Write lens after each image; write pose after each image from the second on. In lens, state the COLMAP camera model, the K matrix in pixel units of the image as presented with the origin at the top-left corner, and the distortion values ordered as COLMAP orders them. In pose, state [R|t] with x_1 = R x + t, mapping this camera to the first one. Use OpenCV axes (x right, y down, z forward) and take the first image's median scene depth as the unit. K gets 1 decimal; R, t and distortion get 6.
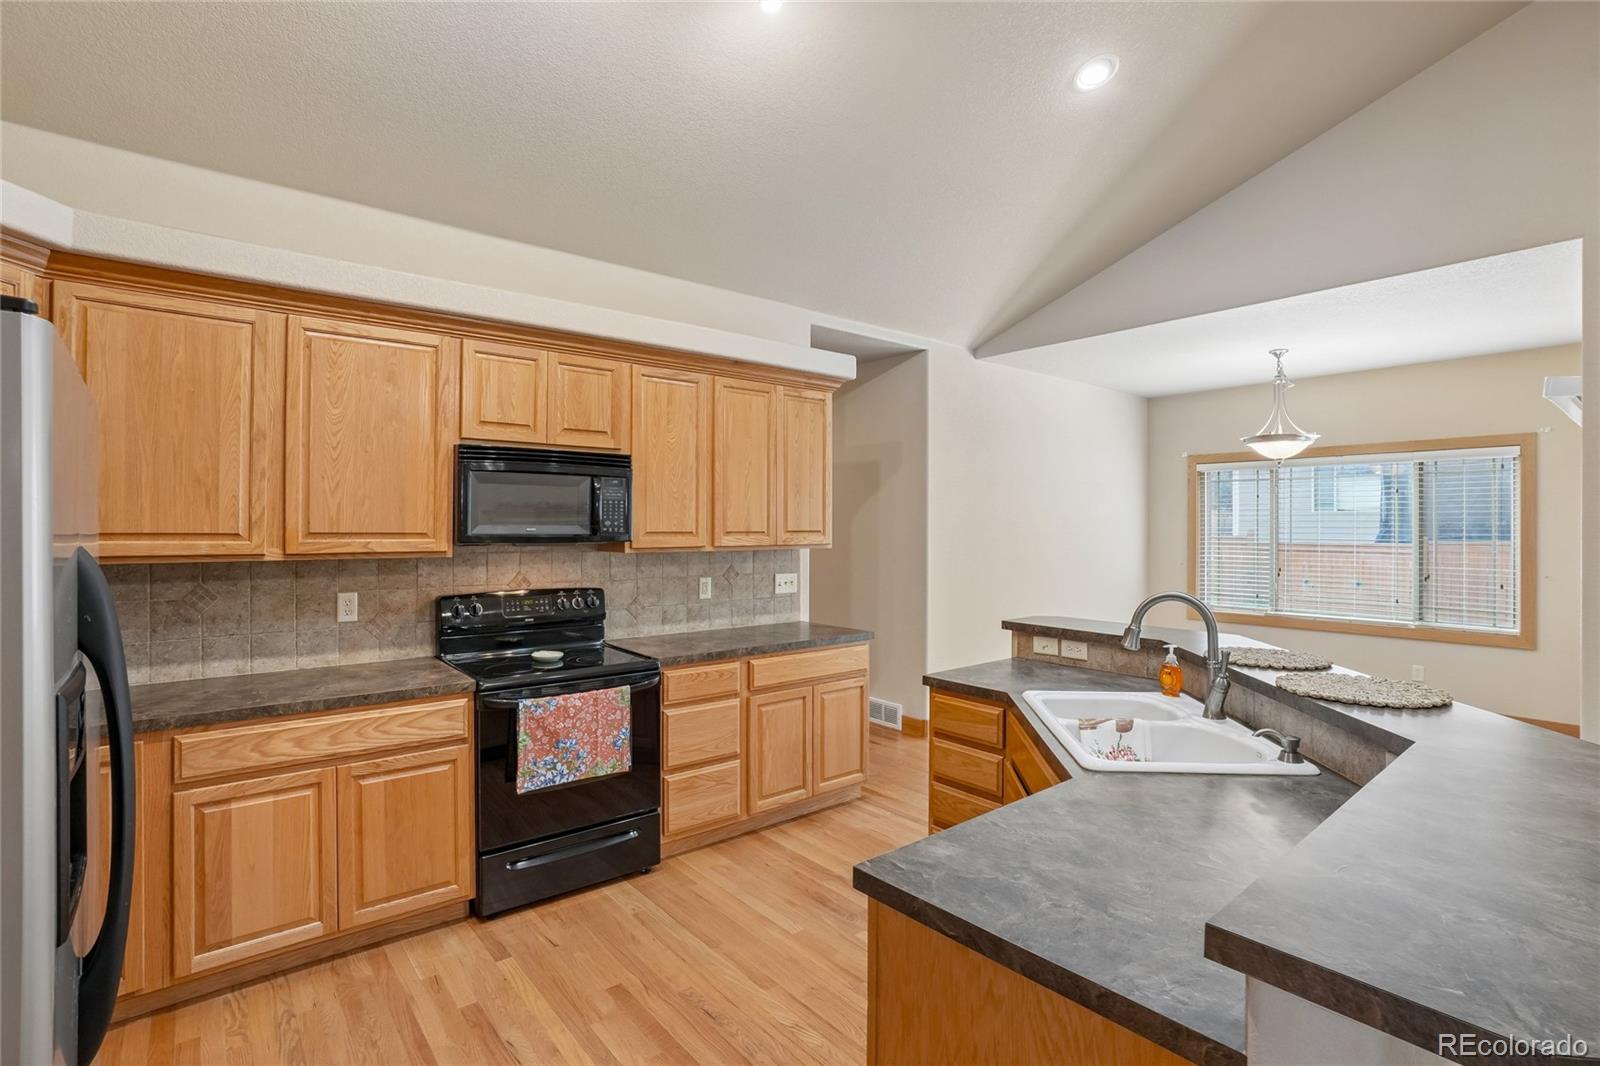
lens RADIAL K [[774.2, 0, 795.8], [0, 774.2, 519.0], [0, 0, 1]] dist [-0.034845, 0.010102]
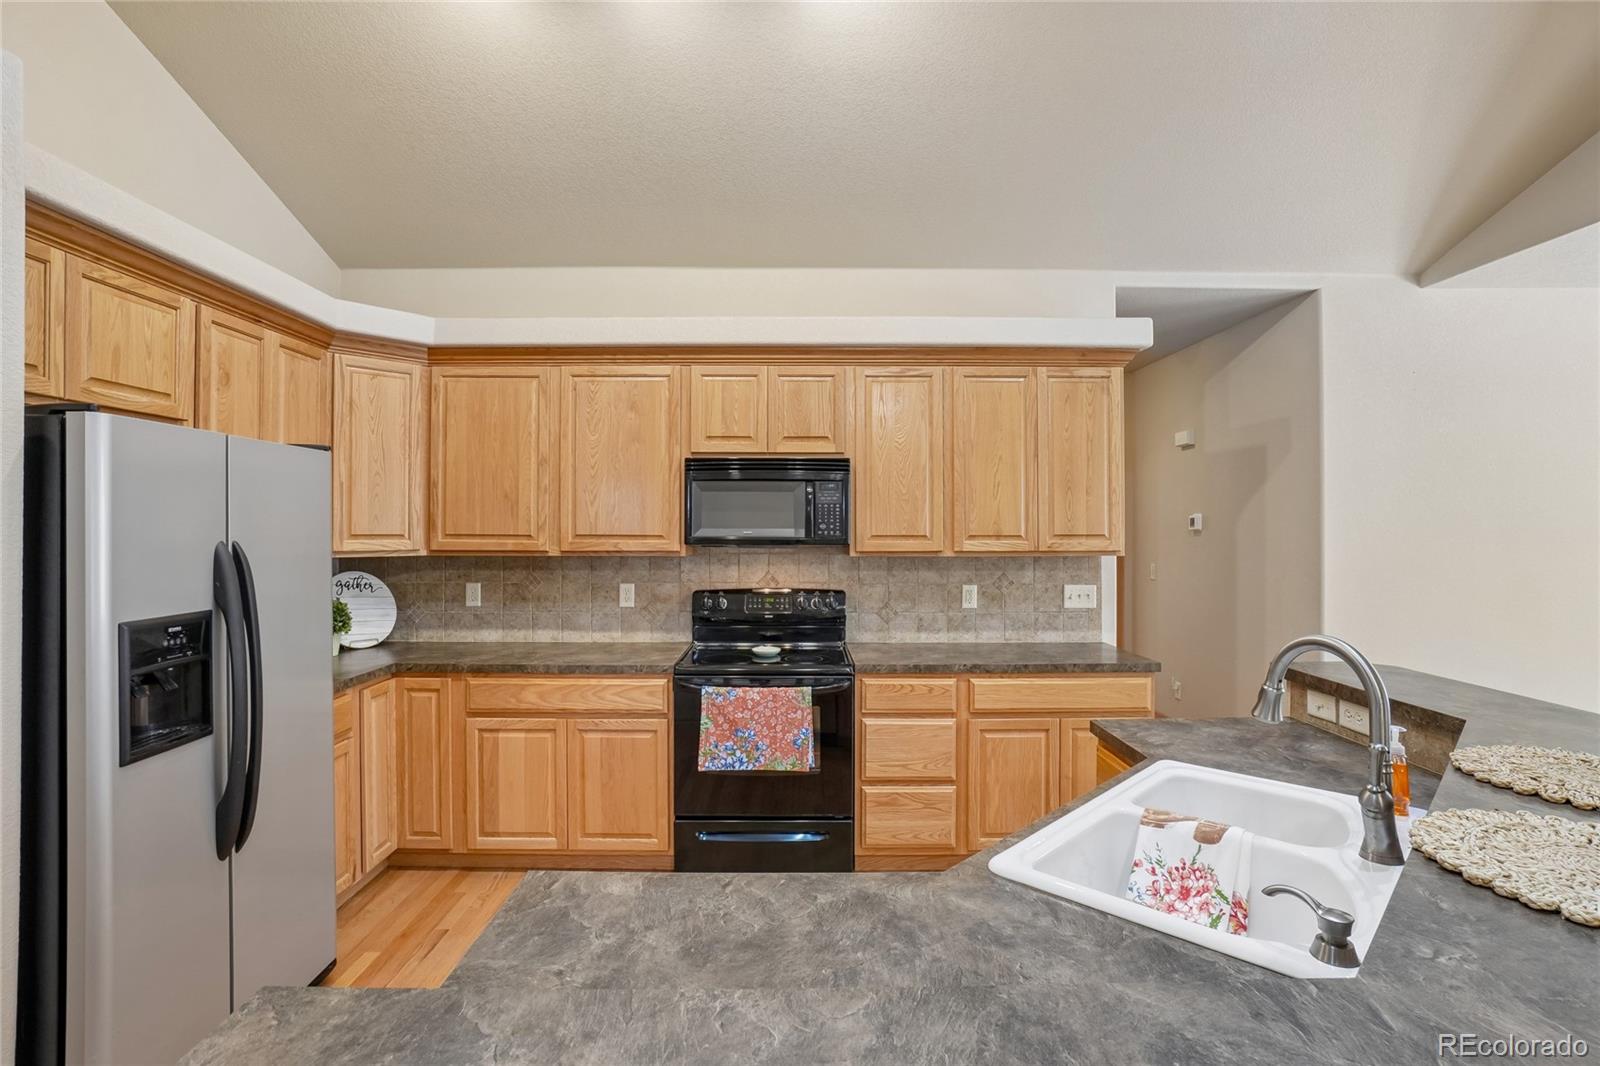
lens RADIAL K [[774.2, 0, 774.2], [0, 774.2, 523.8], [0, 0, 1]] dist [-0.034845, 0.010102]
pose [[0.771836, -0.006475, -0.635789, 0.391657], [0.006096, 0.999978, -0.002783, 0.004766], [0.635793, -0.001727, 0.771858, 0.190367]]
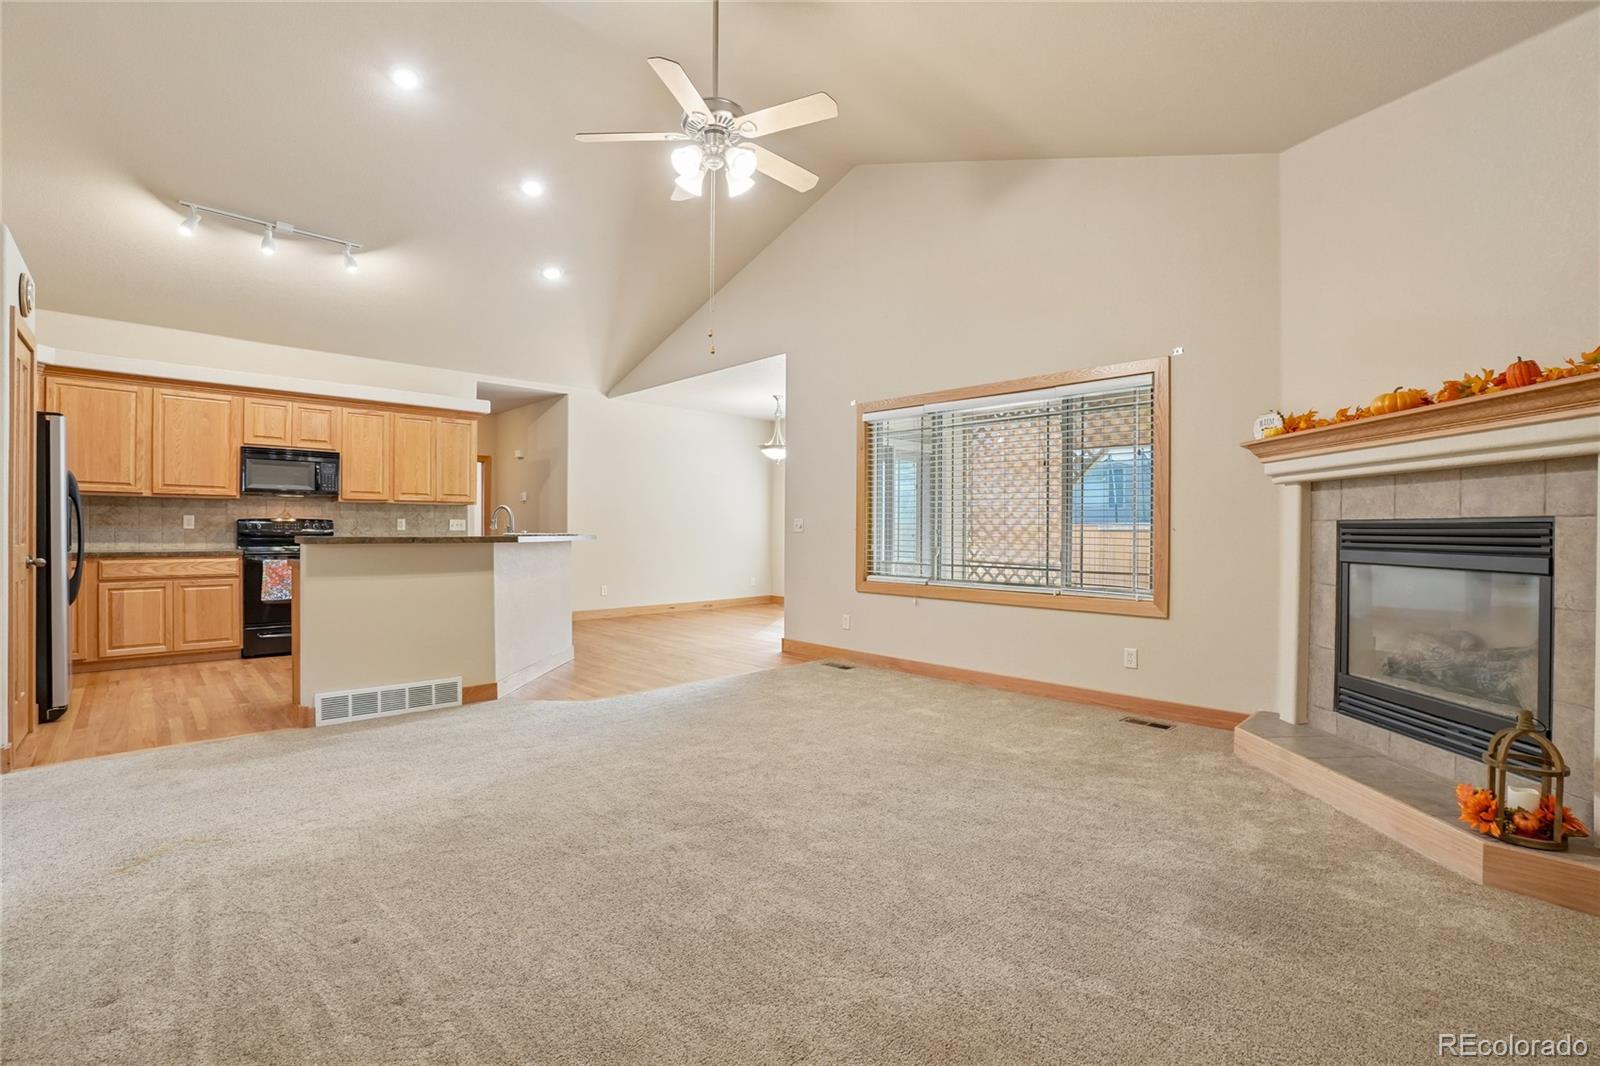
lens RADIAL K [[713.4, 0, 799.3], [0, 713.4, 530.2], [0, 0, 1]] dist [-0.050611, 0.014311]
pose [[0.995315, 0.003710, 0.096617, 0.925558], [-0.004703, 0.999938, 0.010052, 0.111201], [-0.096573, -0.010459, 0.995271, -1.085556]]
